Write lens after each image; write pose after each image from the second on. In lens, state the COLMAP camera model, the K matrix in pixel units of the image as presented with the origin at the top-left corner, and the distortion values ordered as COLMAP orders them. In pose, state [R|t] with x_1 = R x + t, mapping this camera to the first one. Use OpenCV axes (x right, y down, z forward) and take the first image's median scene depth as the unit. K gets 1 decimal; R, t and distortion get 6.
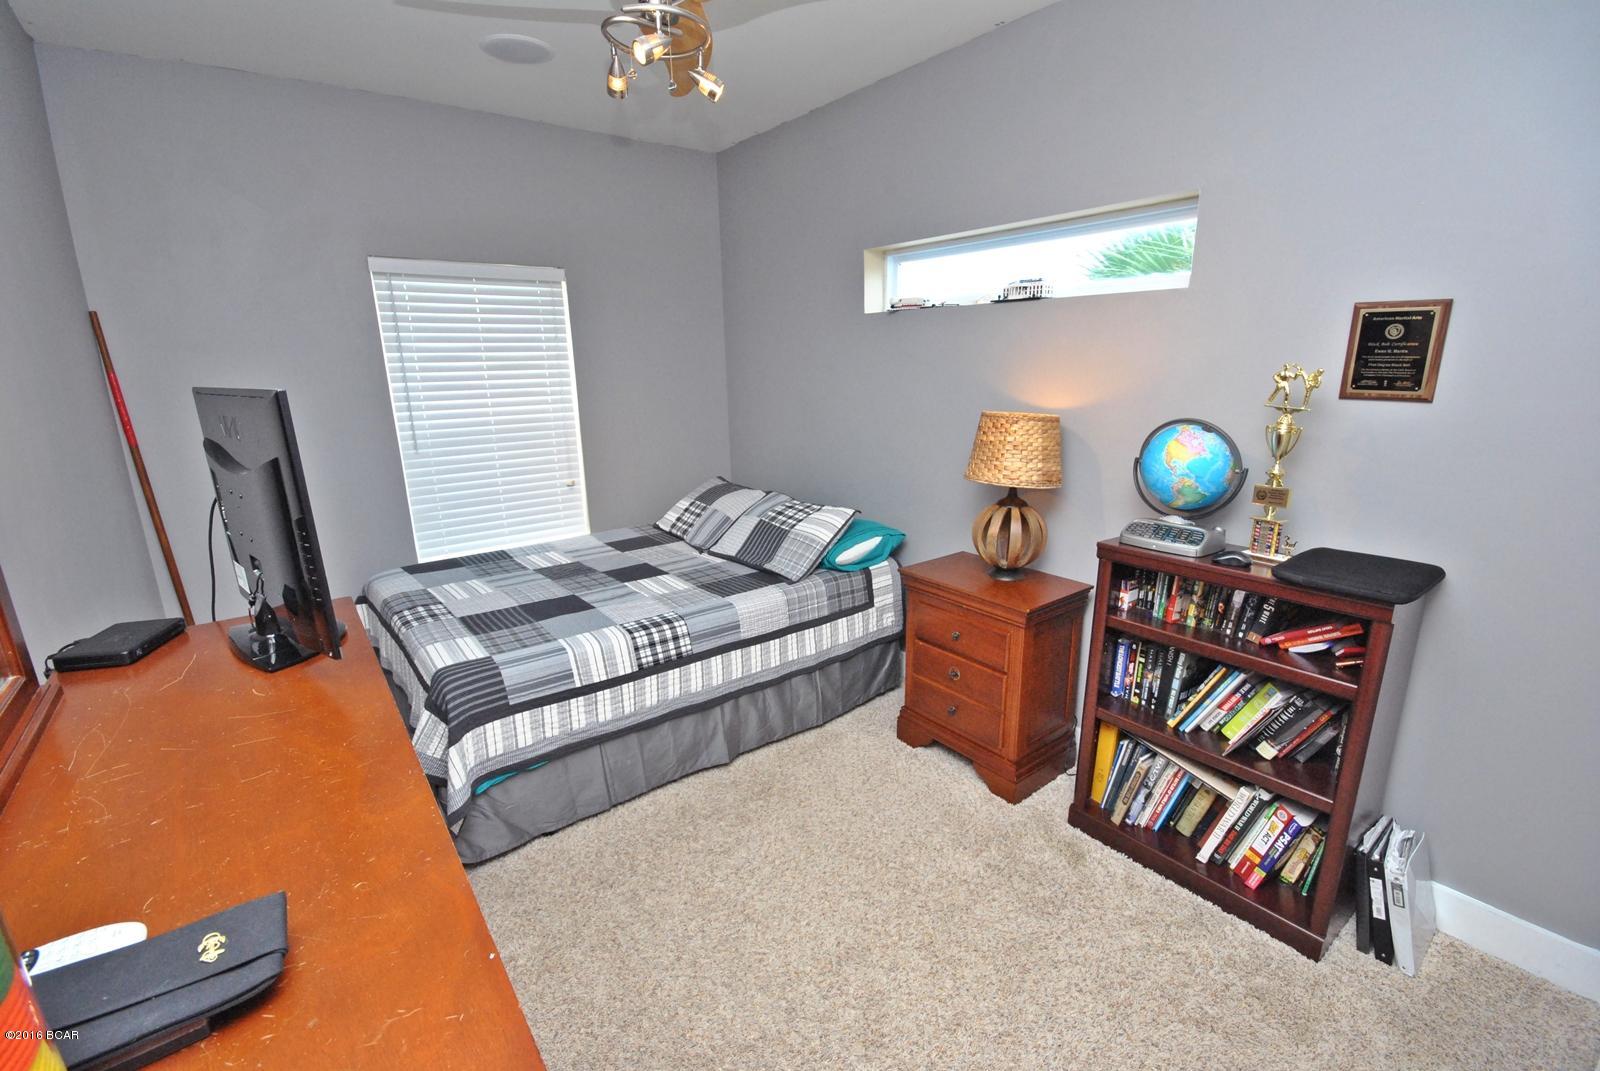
lens RADIAL K [[706.1, 0, 803.3], [0, 706.1, 537.1], [0, 0, 1]] dist [-0.000957, -0.000377]
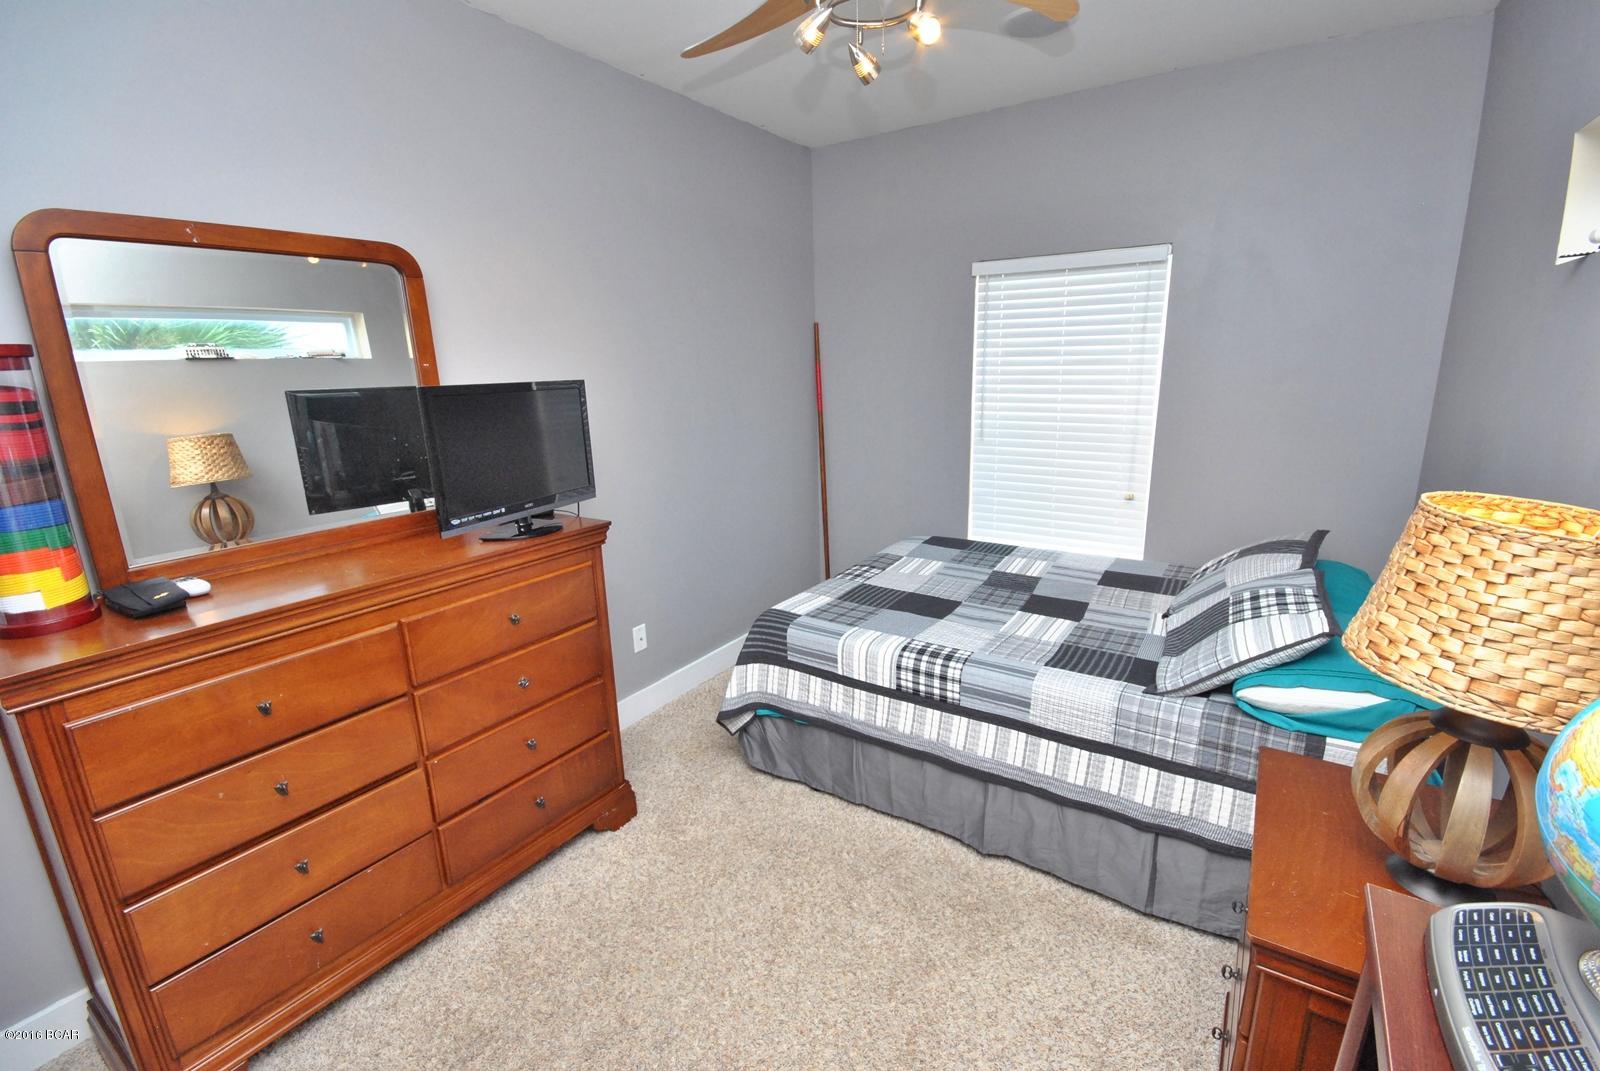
lens RADIAL K [[704.4, 0, 804.7], [0, 704.4, 537.4], [0, 0, 1]] dist [-0.001512, -0.001191]
pose [[0.332995, 0.241874, -0.911379, 0.508006], [-0.218866, 0.959970, 0.174801, -0.137849], [0.917176, 0.141262, 0.372603, 0.478264]]
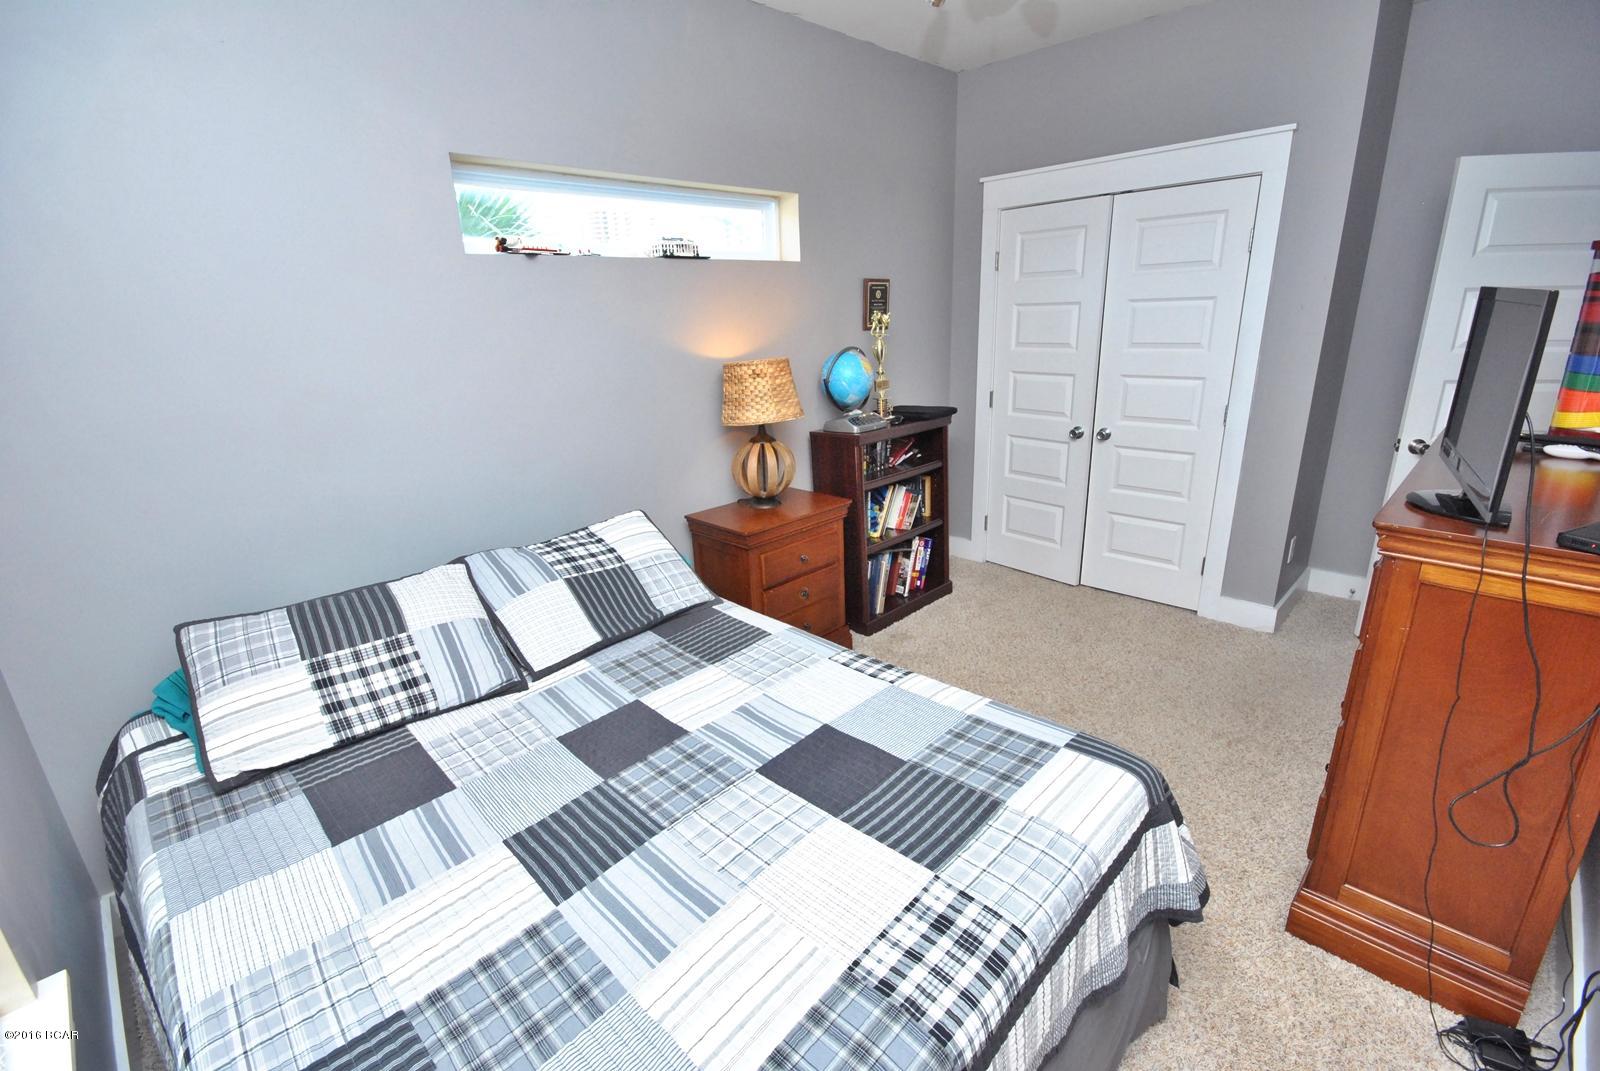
lens RADIAL K [[706.1, 0, 803.3], [0, 706.1, 537.1], [0, 0, 1]] dist [-0.000957, -0.000377]
pose [[-0.135748, -0.284775, 0.948934, -0.848490], [0.285922, 0.905786, 0.312729, -0.244974], [-0.948589, 0.313774, -0.041535, 1.037157]]
